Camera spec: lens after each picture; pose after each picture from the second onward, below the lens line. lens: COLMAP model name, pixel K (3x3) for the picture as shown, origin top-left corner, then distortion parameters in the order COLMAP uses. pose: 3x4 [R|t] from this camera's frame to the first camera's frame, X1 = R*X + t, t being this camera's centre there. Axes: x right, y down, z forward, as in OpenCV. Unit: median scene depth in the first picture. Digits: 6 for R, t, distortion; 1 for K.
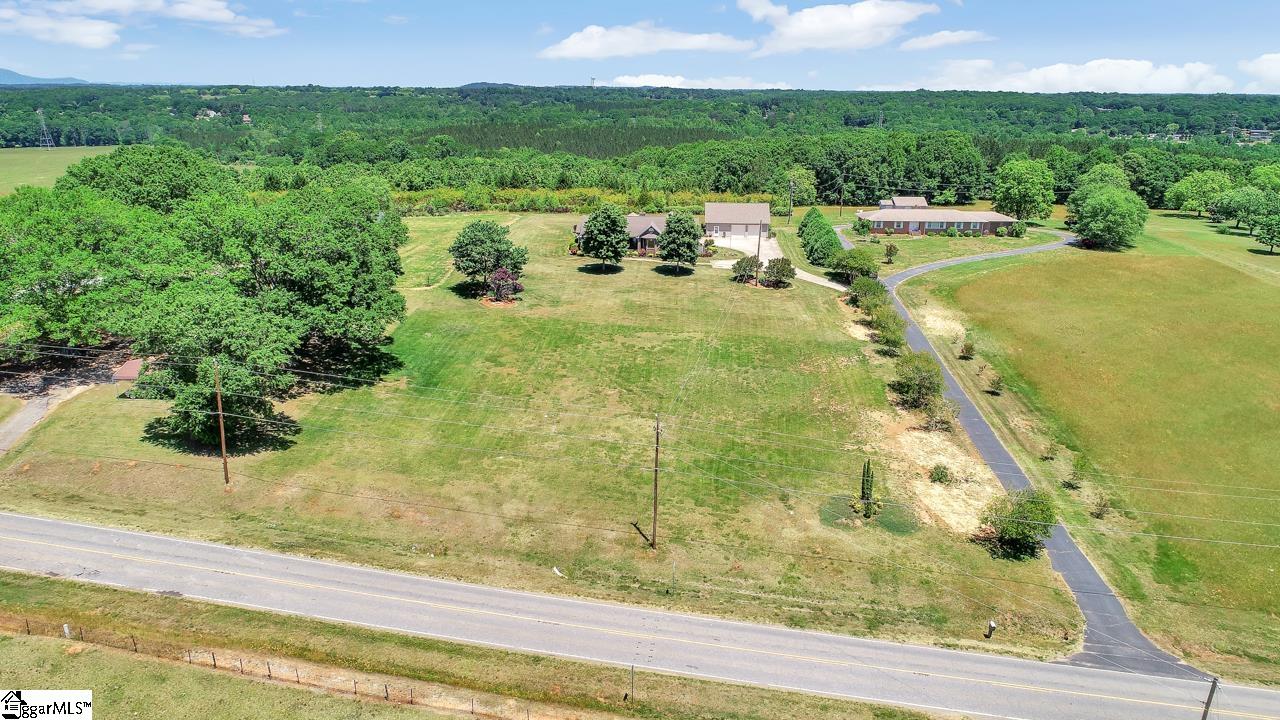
lens RADIAL K [[871.3, 0, 635.6], [0, 871.3, 362.0], [0, 0, 1]] dist [-0.002850, 0.001391]
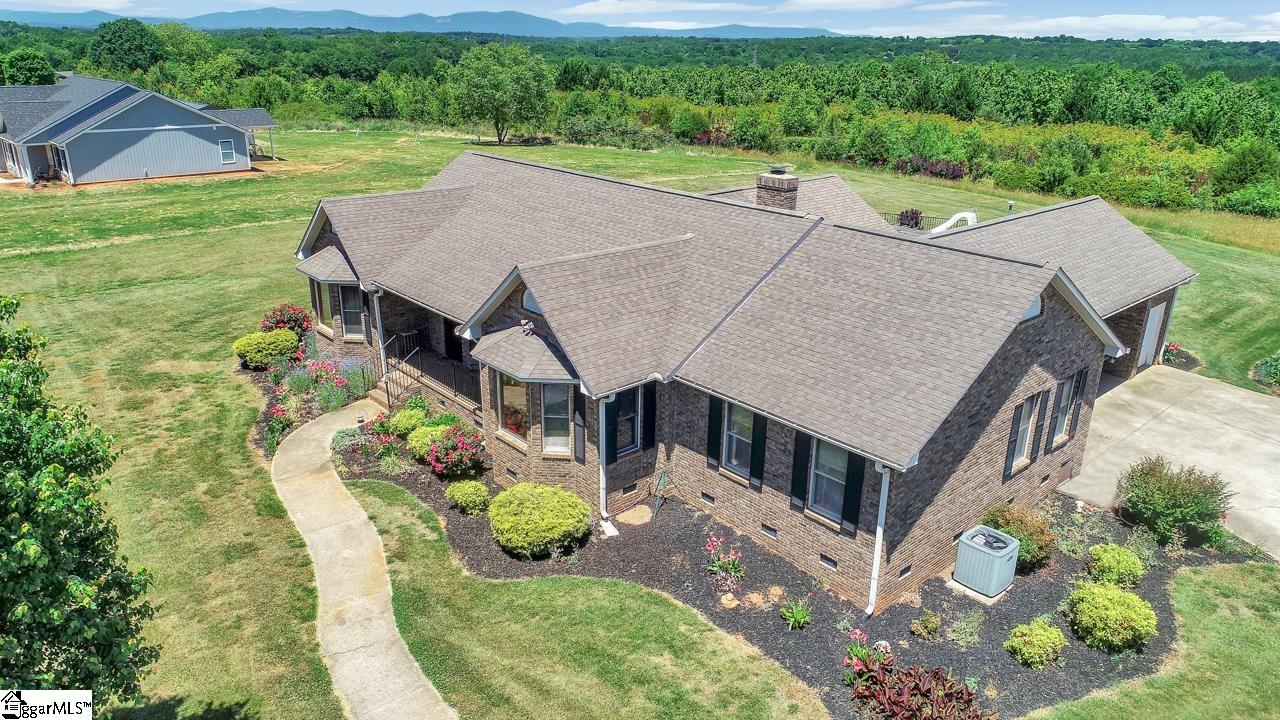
lens RADIAL K [[871.3, 0, 636.6], [0, 871.3, 359.7], [0, 0, 1]] dist [-0.002850, 0.001391]
pose [[0.699589, 0.251959, -0.668649, 0.124189], [-0.224400, 0.965897, 0.129183, -0.178139], [0.678395, 0.059669, 0.732270, 1.003477]]
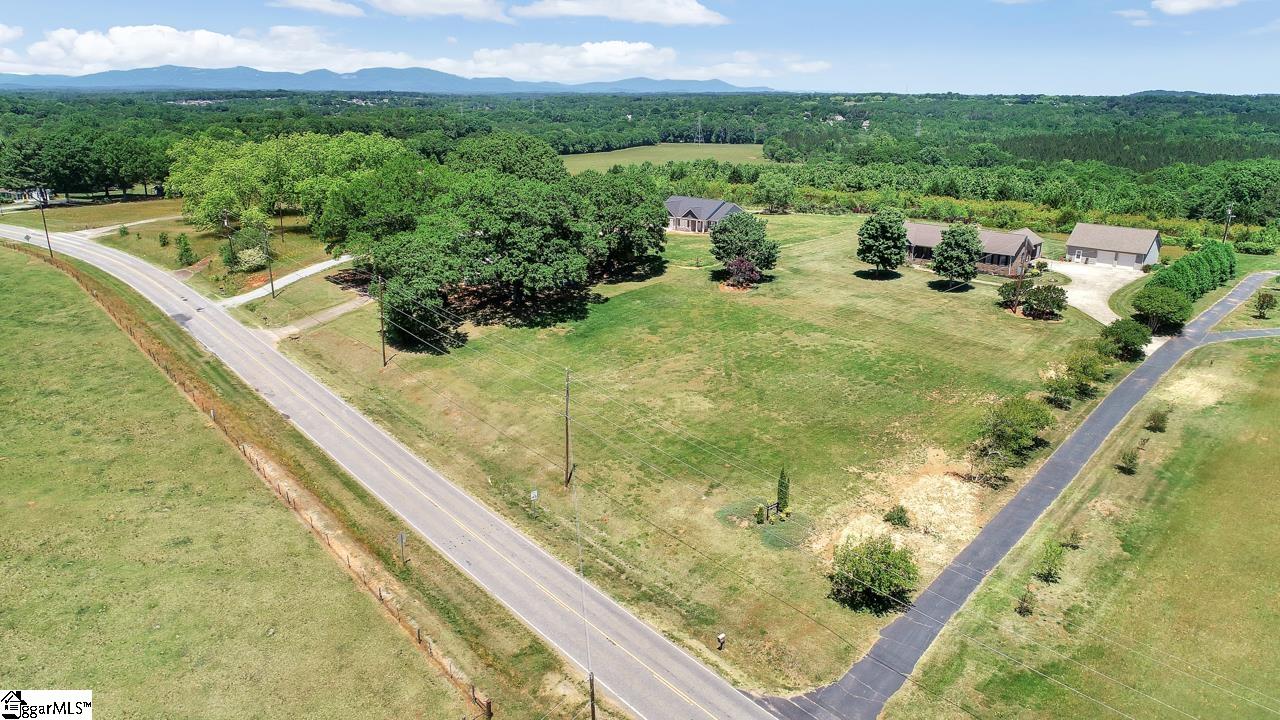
lens RADIAL K [[871.3, 0, 639.9], [0, 871.3, 358.7], [0, 0, 1]] dist [-0.002850, 0.001391]
pose [[0.772063, 0.184781, -0.608091, 0.376632], [-0.191972, 0.979912, 0.054029, -0.015783], [0.605859, 0.075022, 0.792027, 0.066634]]
